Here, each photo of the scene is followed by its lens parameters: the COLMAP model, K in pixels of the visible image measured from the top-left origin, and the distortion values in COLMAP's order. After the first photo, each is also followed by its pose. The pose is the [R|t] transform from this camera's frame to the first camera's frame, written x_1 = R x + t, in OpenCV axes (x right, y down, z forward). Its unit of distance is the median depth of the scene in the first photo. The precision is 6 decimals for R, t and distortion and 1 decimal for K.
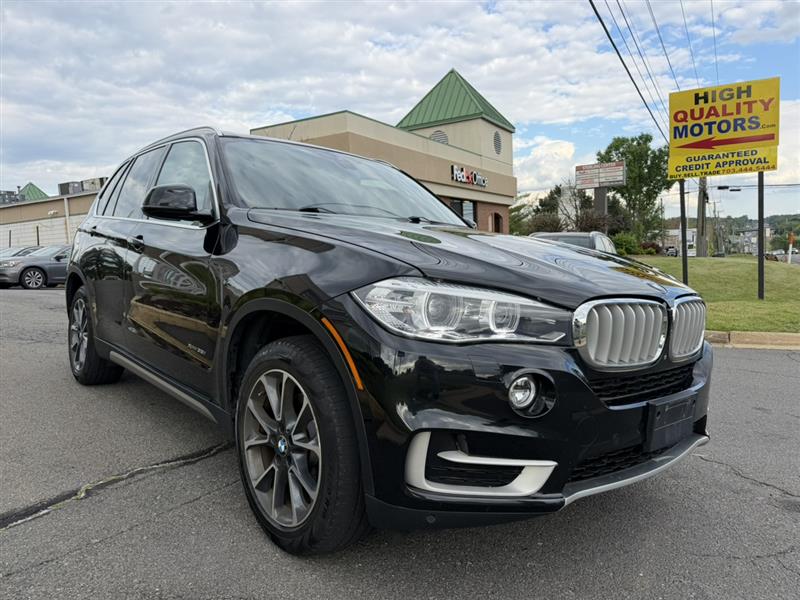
lens RADIAL K [[571.0, 0, 399.2], [0, 571.0, 310.2], [0, 0, 1]] dist [0.013996, -0.028082]
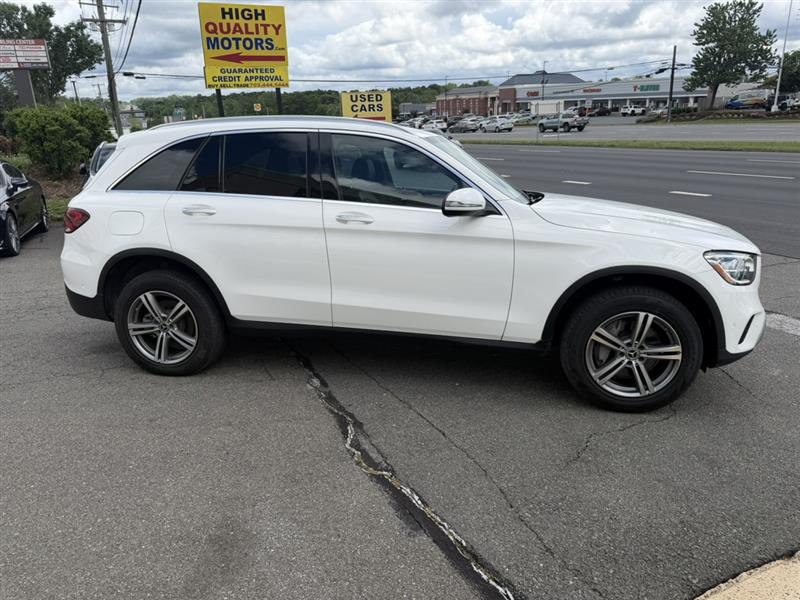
lens RADIAL K [[564.3, 0, 404.6], [0, 564.3, 306.5], [0, 0, 1]] dist [0.010604, -0.029136]
pose [[0.545306, -0.244408, 0.801814, -0.125974], [0.085761, 0.967796, 0.236678, -0.022874], [-0.833838, -0.060298, 0.548705, 0.037445]]
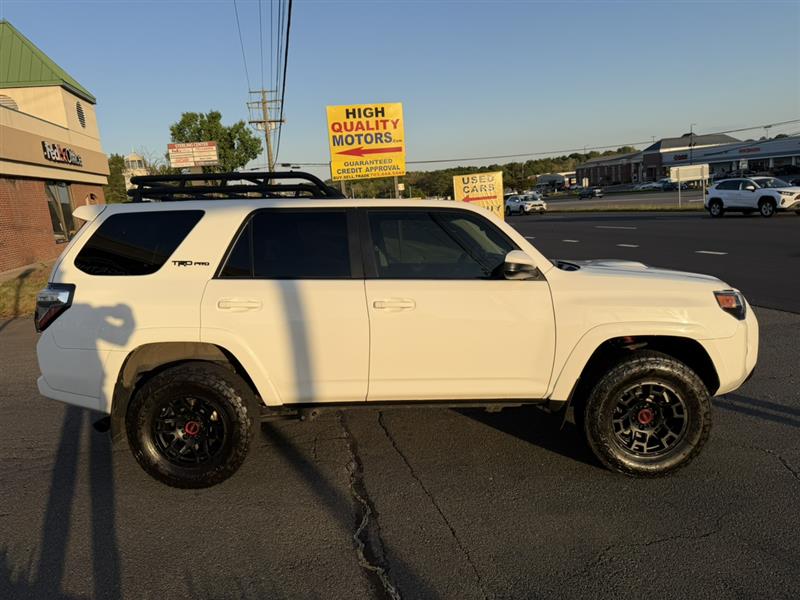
lens RADIAL K [[564.3, 0, 401.3], [0, 564.3, 312.3], [0, 0, 1]] dist [0.010604, -0.029136]
pose [[0.732132, -0.152613, 0.663846, -0.112163], [0.112149, 0.988285, 0.103514, -0.027477], [-0.671867, -0.001336, 0.740671, 0.013329]]
